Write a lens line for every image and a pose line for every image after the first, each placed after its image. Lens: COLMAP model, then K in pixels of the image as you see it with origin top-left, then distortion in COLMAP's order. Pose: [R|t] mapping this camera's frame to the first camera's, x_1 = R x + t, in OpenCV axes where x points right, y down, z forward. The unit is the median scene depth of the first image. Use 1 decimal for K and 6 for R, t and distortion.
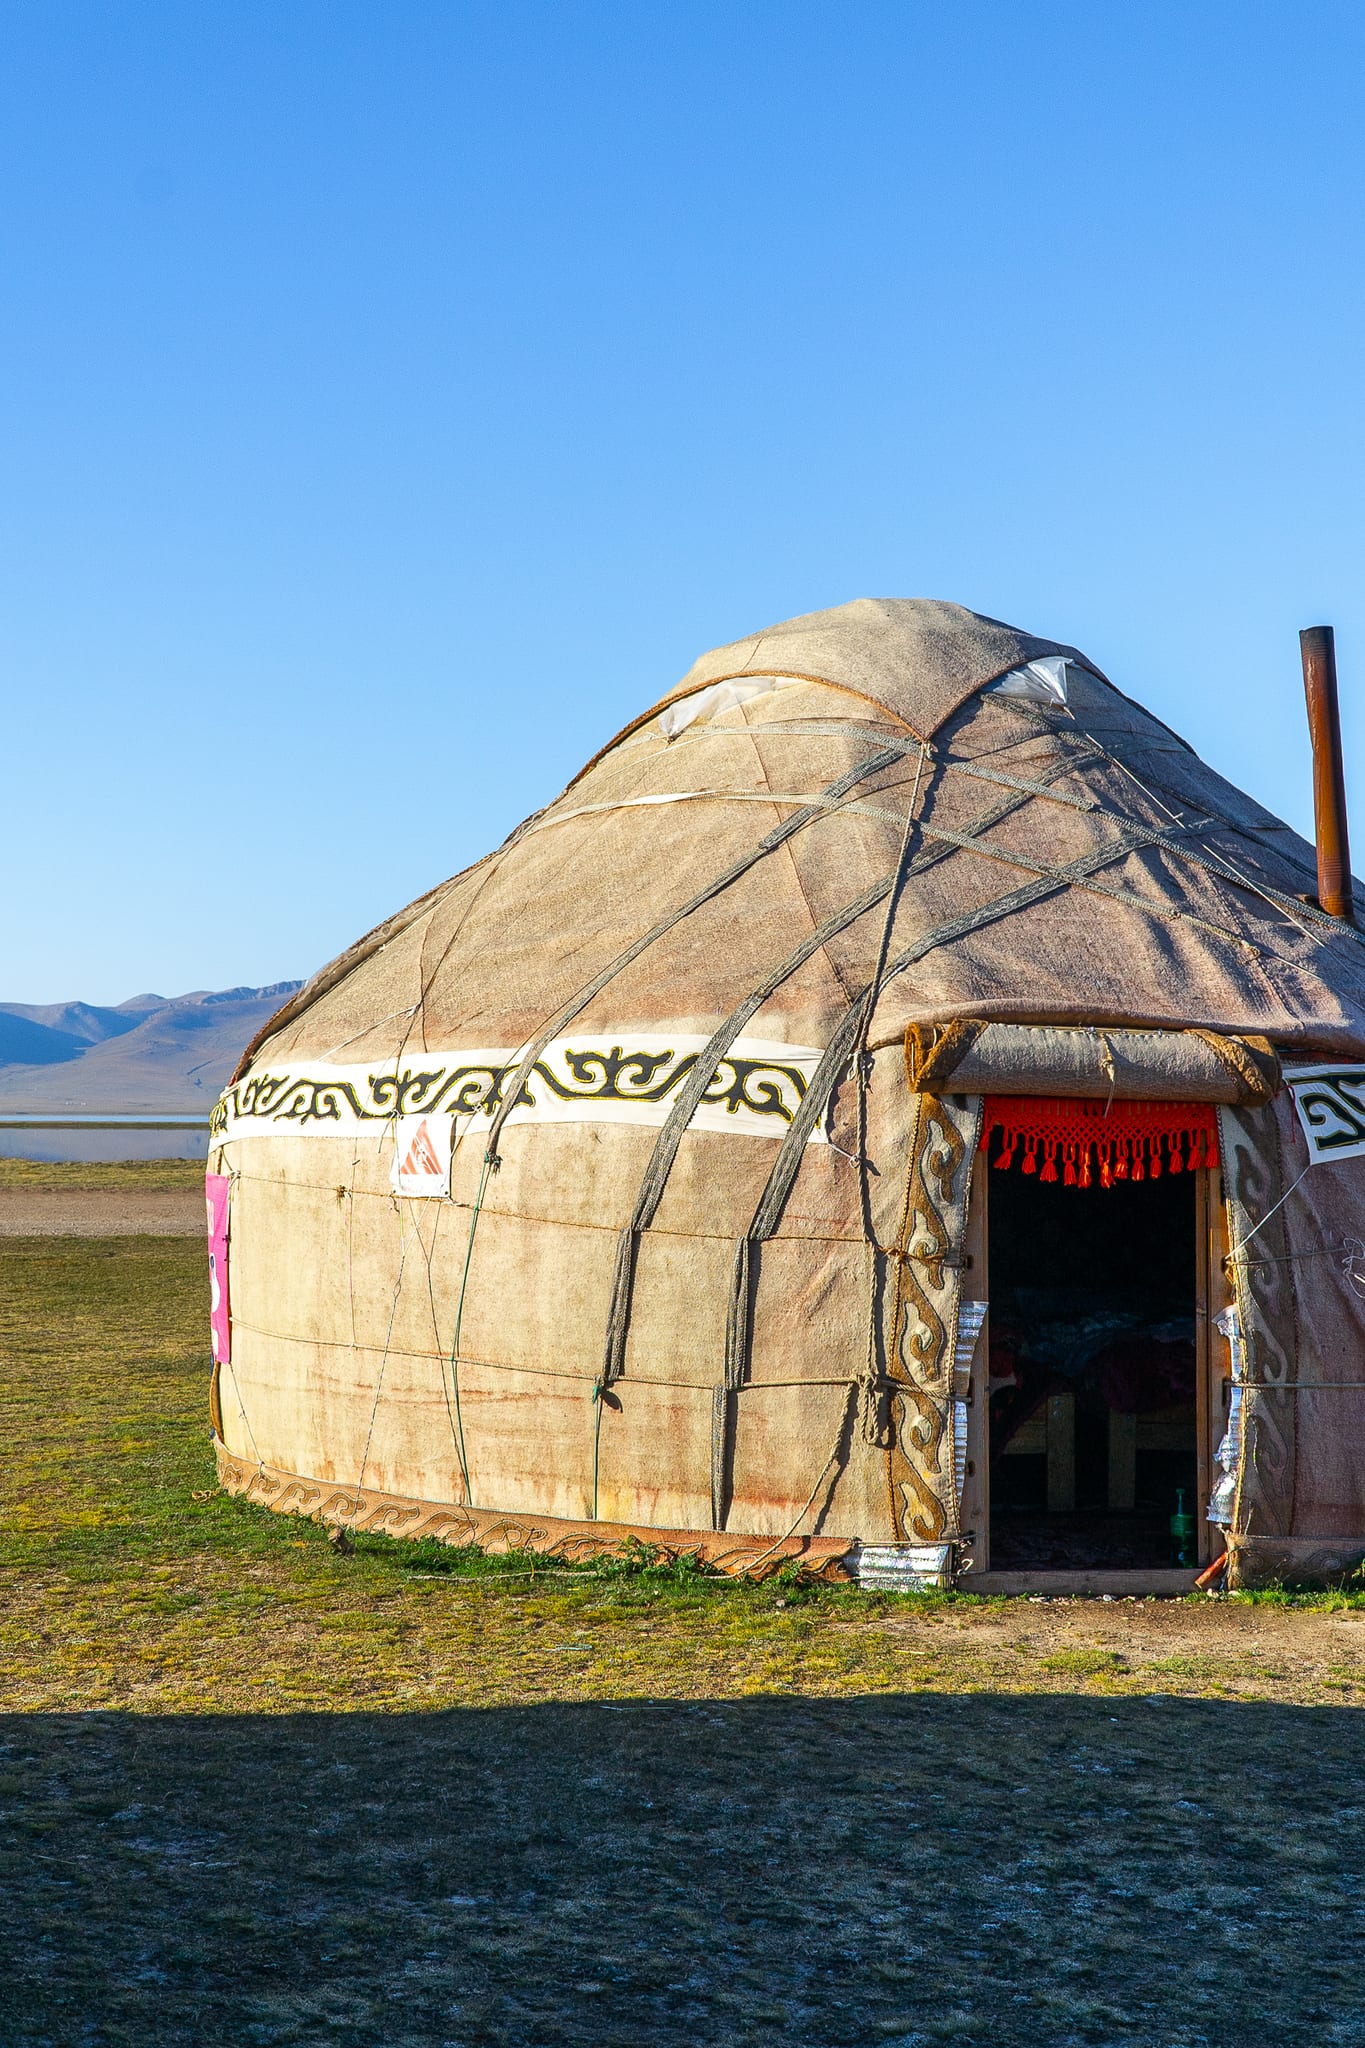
lens RADIAL K [[2916.0, 0, 682.5], [0, 2916.0, 1024.0], [0, 0, 1]] dist [0.065625, -0.076345]
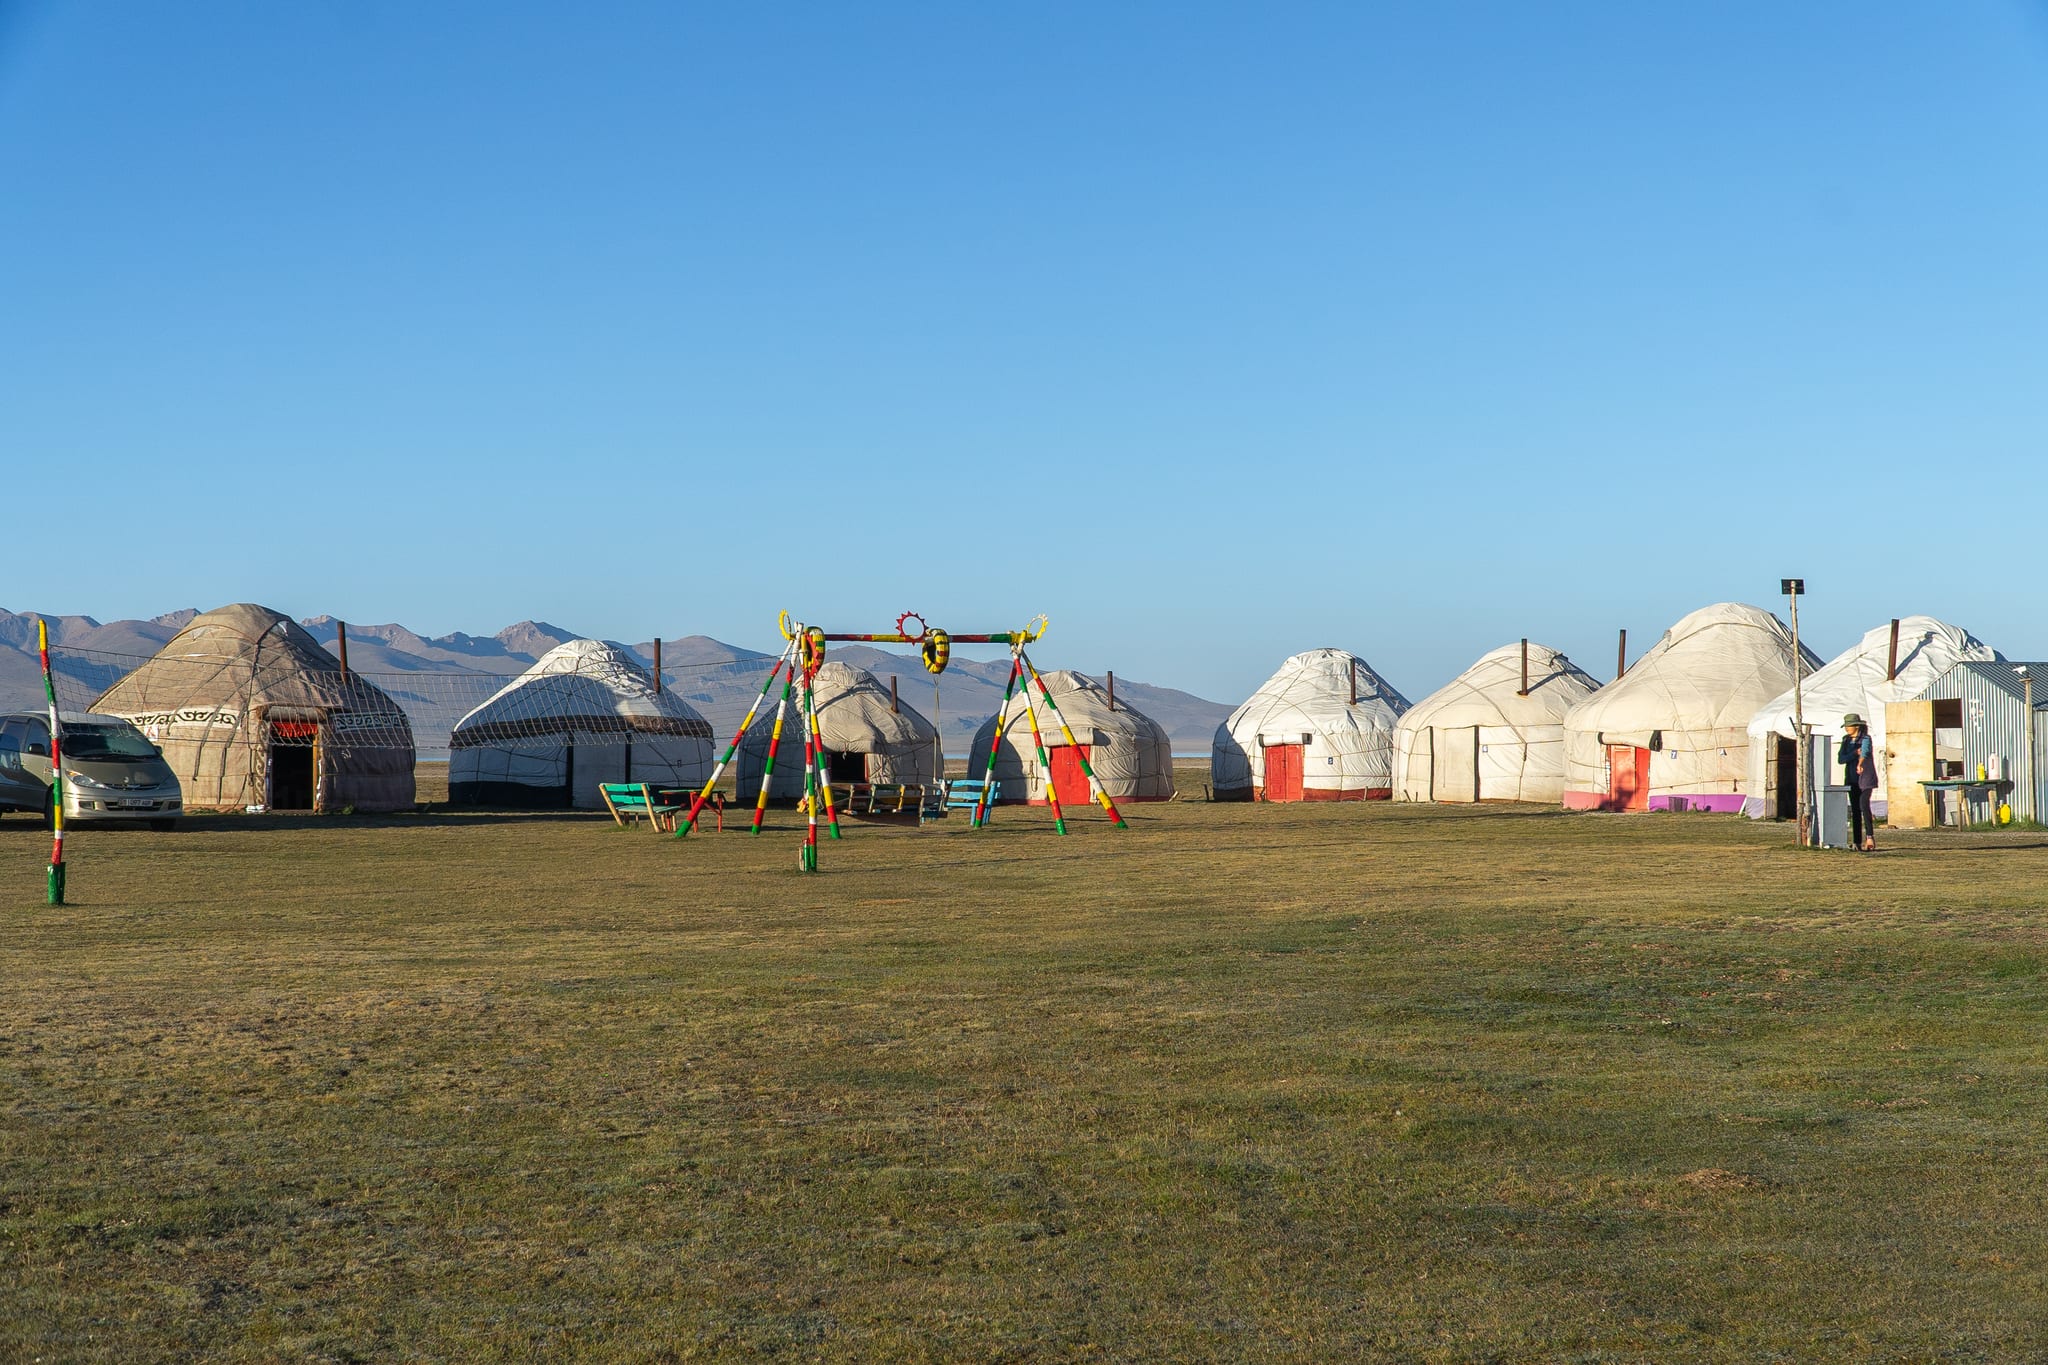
lens RADIAL K [[2916.0, 0, 1024.0], [0, 2916.0, 682.5], [0, 0, 1]] dist [0.065625, -0.076345]
pose [[0.927792, -0.000059, 0.373097, -0.590799], [-0.003486, 0.999955, 0.008826, -0.091891], [-0.373081, -0.009490, 0.927750, -4.284140]]
